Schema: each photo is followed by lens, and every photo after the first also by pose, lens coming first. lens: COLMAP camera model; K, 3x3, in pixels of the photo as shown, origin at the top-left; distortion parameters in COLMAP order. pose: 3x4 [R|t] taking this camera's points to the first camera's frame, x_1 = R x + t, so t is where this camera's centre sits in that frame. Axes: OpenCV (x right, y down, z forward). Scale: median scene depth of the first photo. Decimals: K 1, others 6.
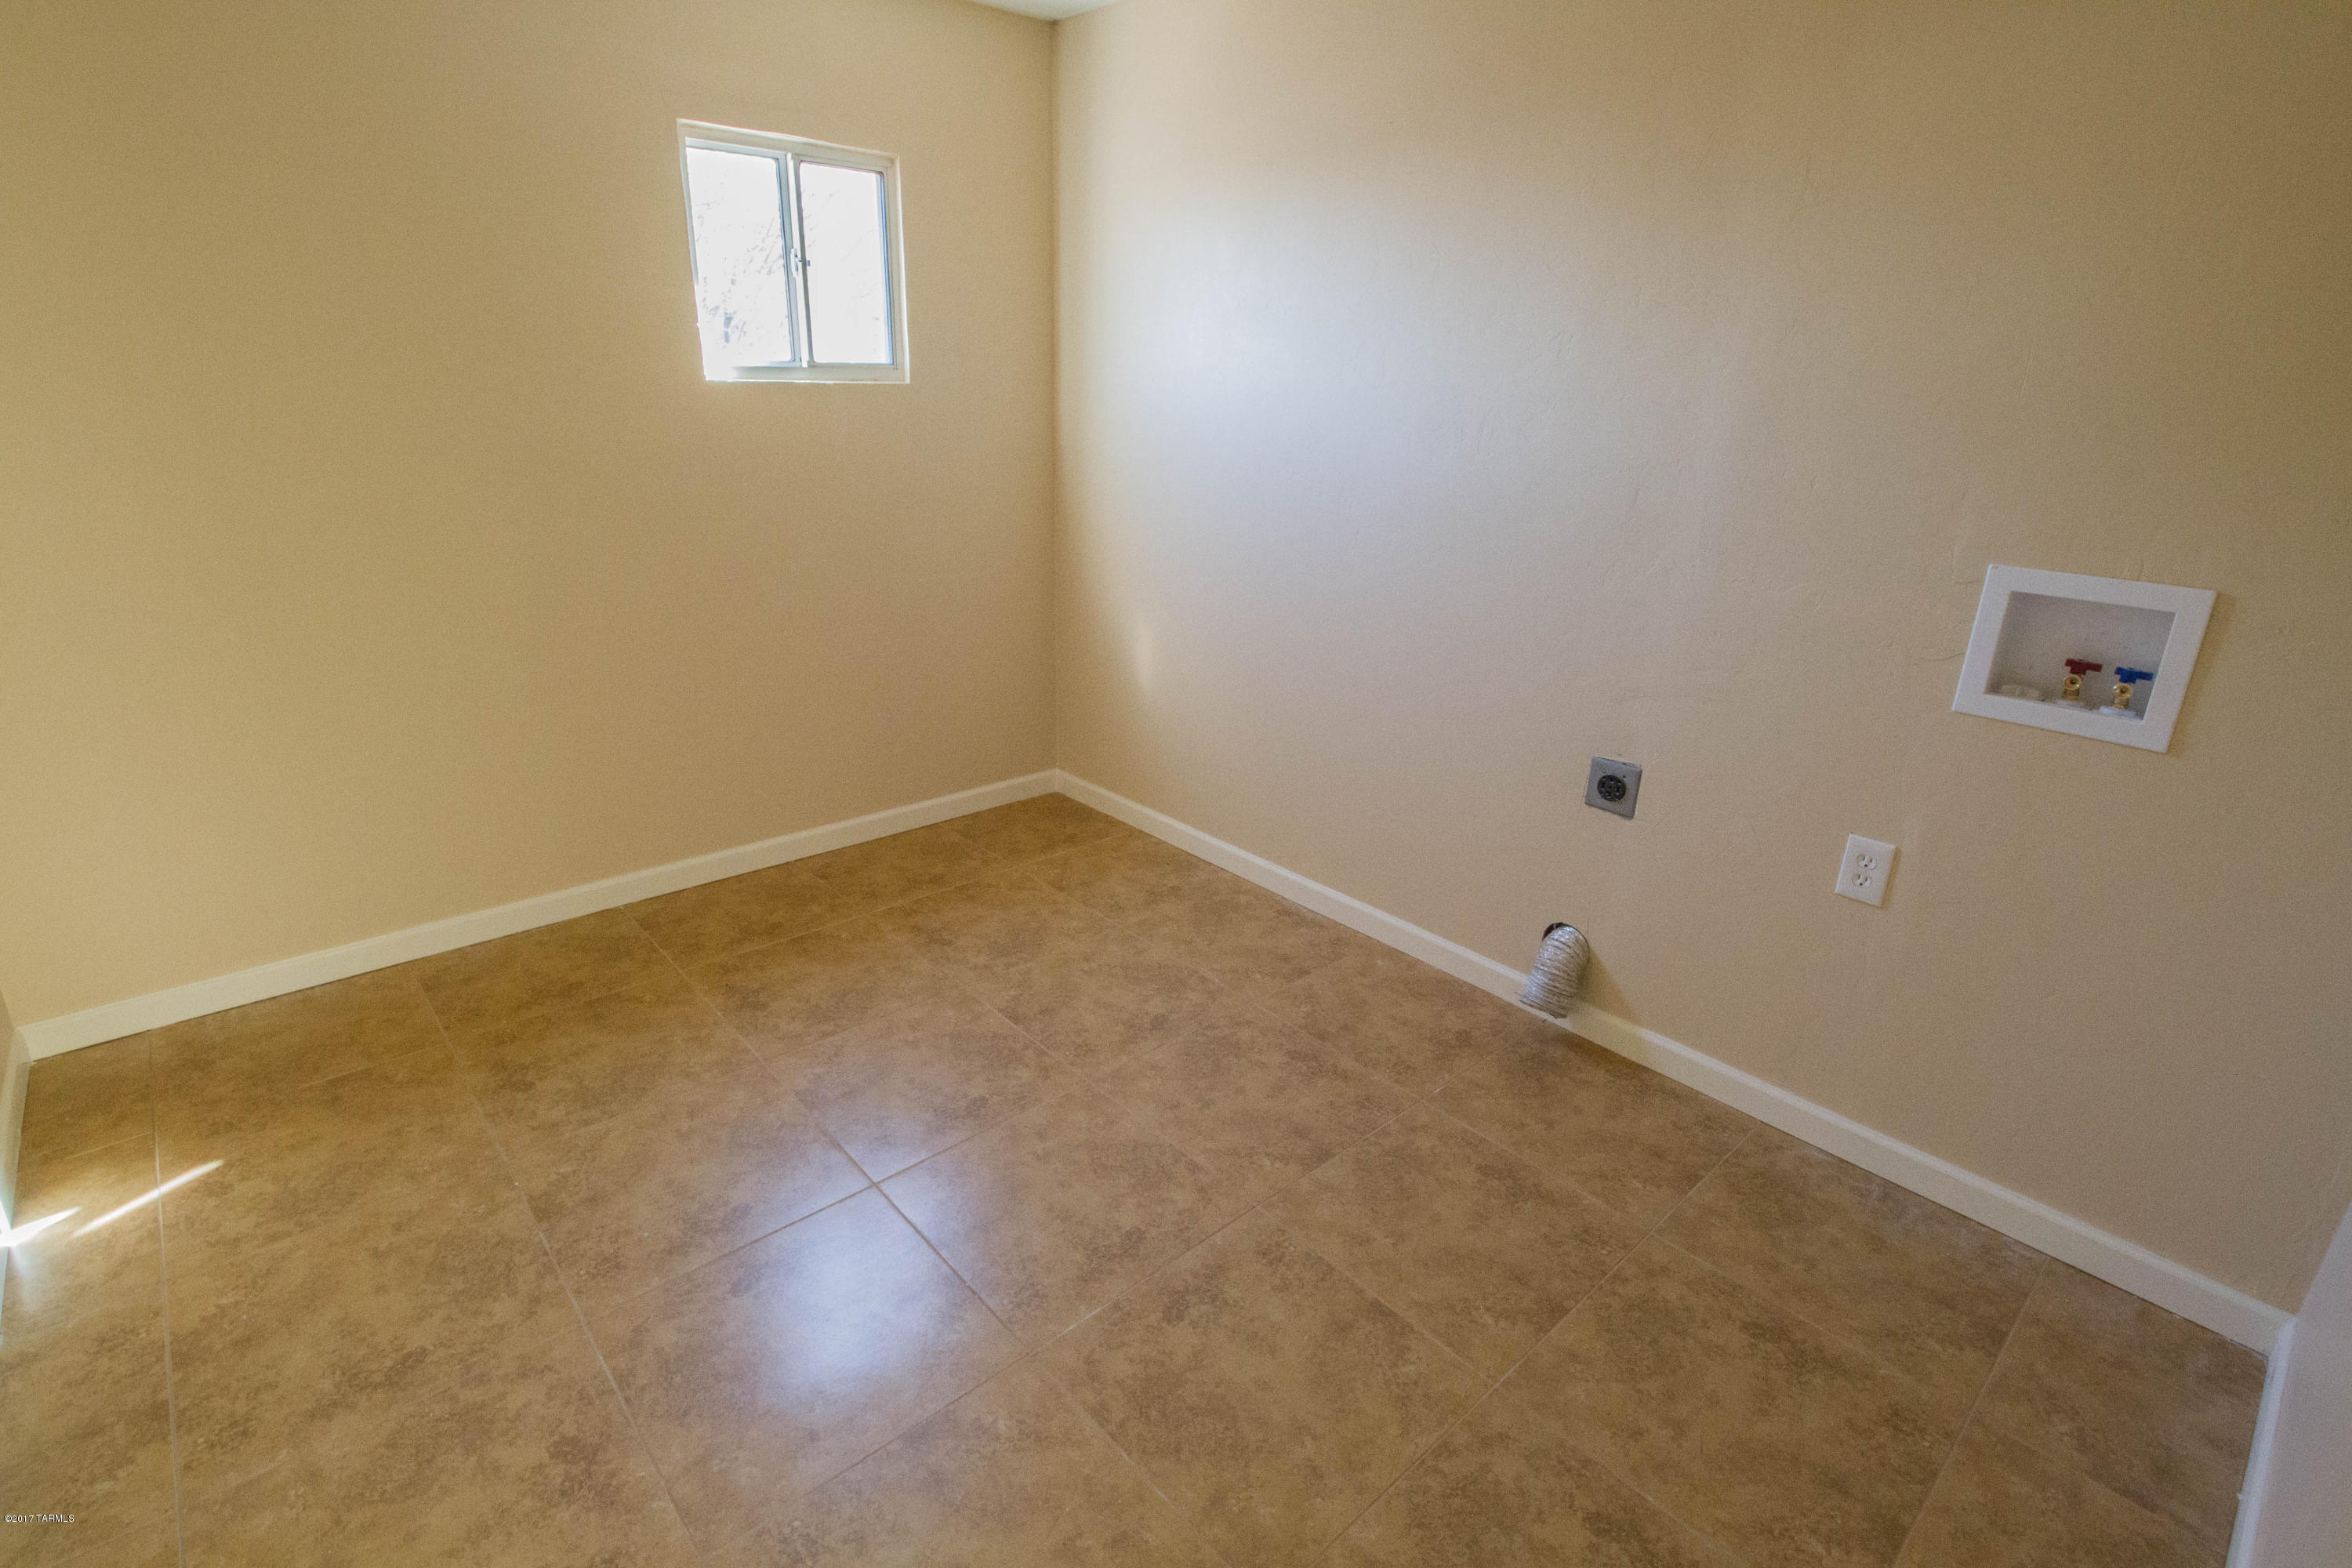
lens RADIAL K [[1126.8, 0, 1162.1], [0, 1126.8, 767.8], [0, 0, 1]] dist [-0.001399, -0.008400]
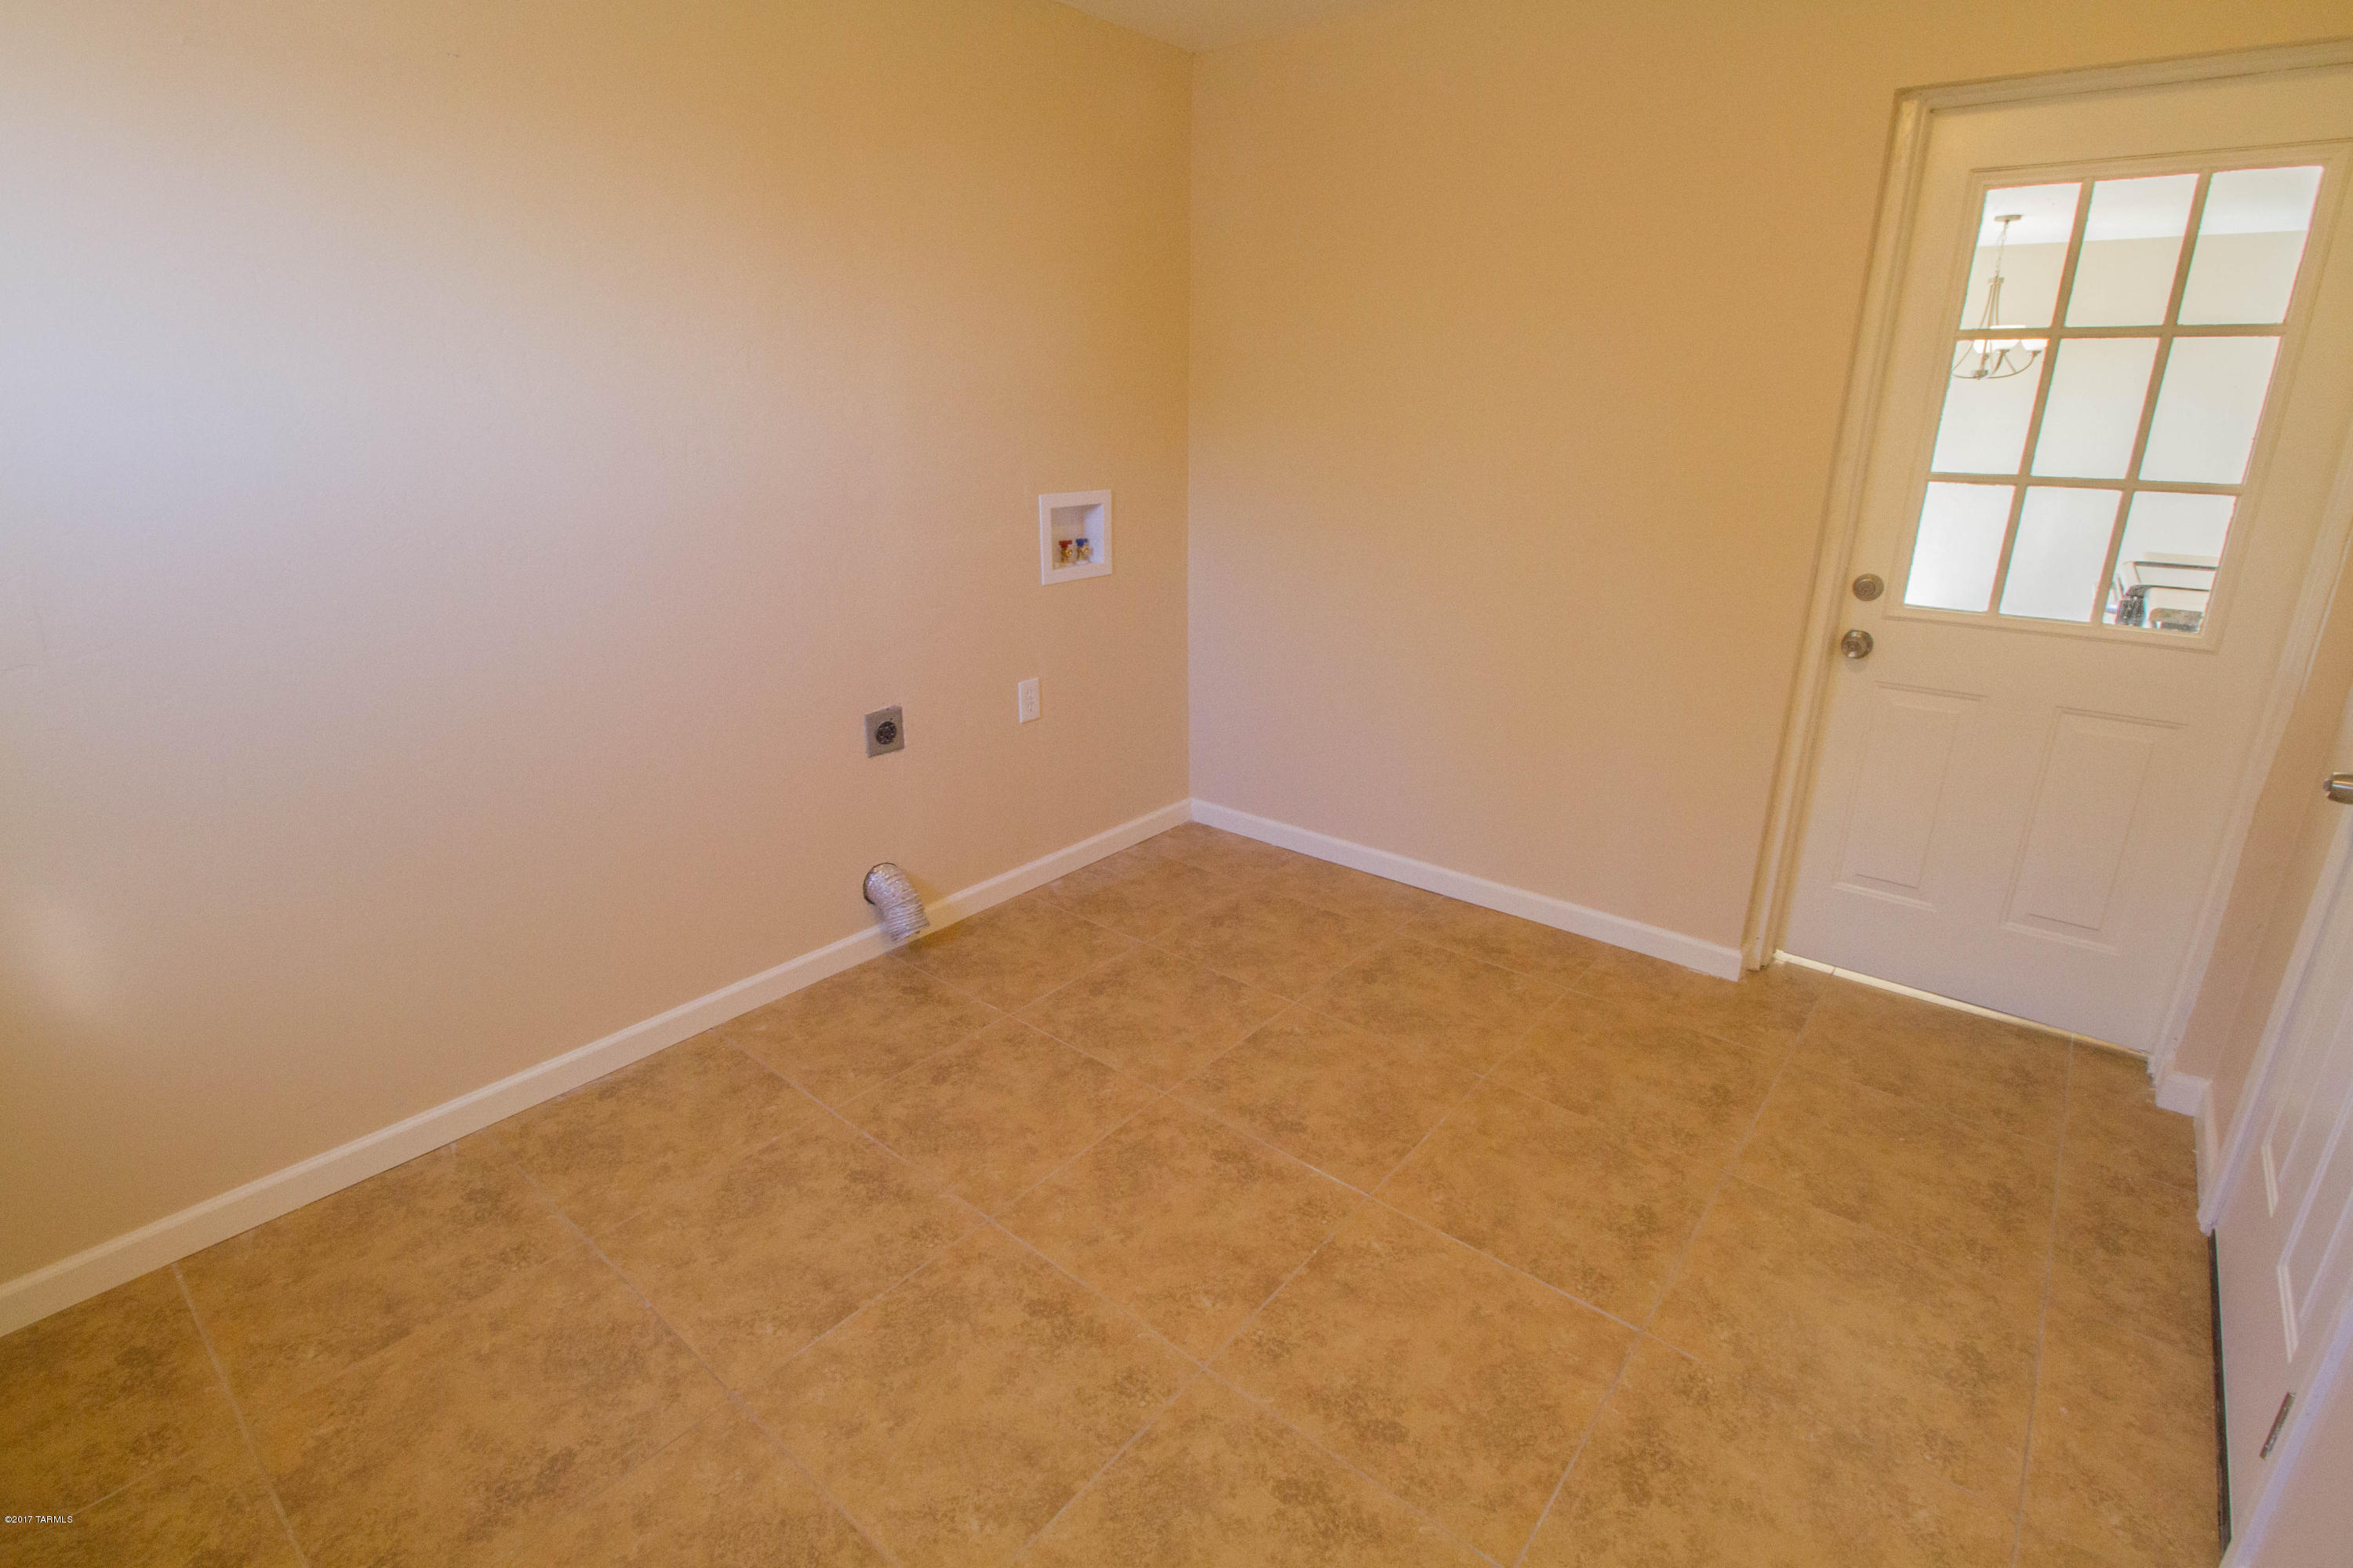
lens RADIAL K [[1127.3, 0, 1162.2], [0, 1127.3, 779.7], [0, 0, 1]] dist [-0.001399, -0.008400]
pose [[-0.161860, -0.337690, 0.927236, -0.758708], [0.316105, 0.872372, 0.372888, -0.286927], [-0.934815, 0.353459, -0.034457, 0.779670]]
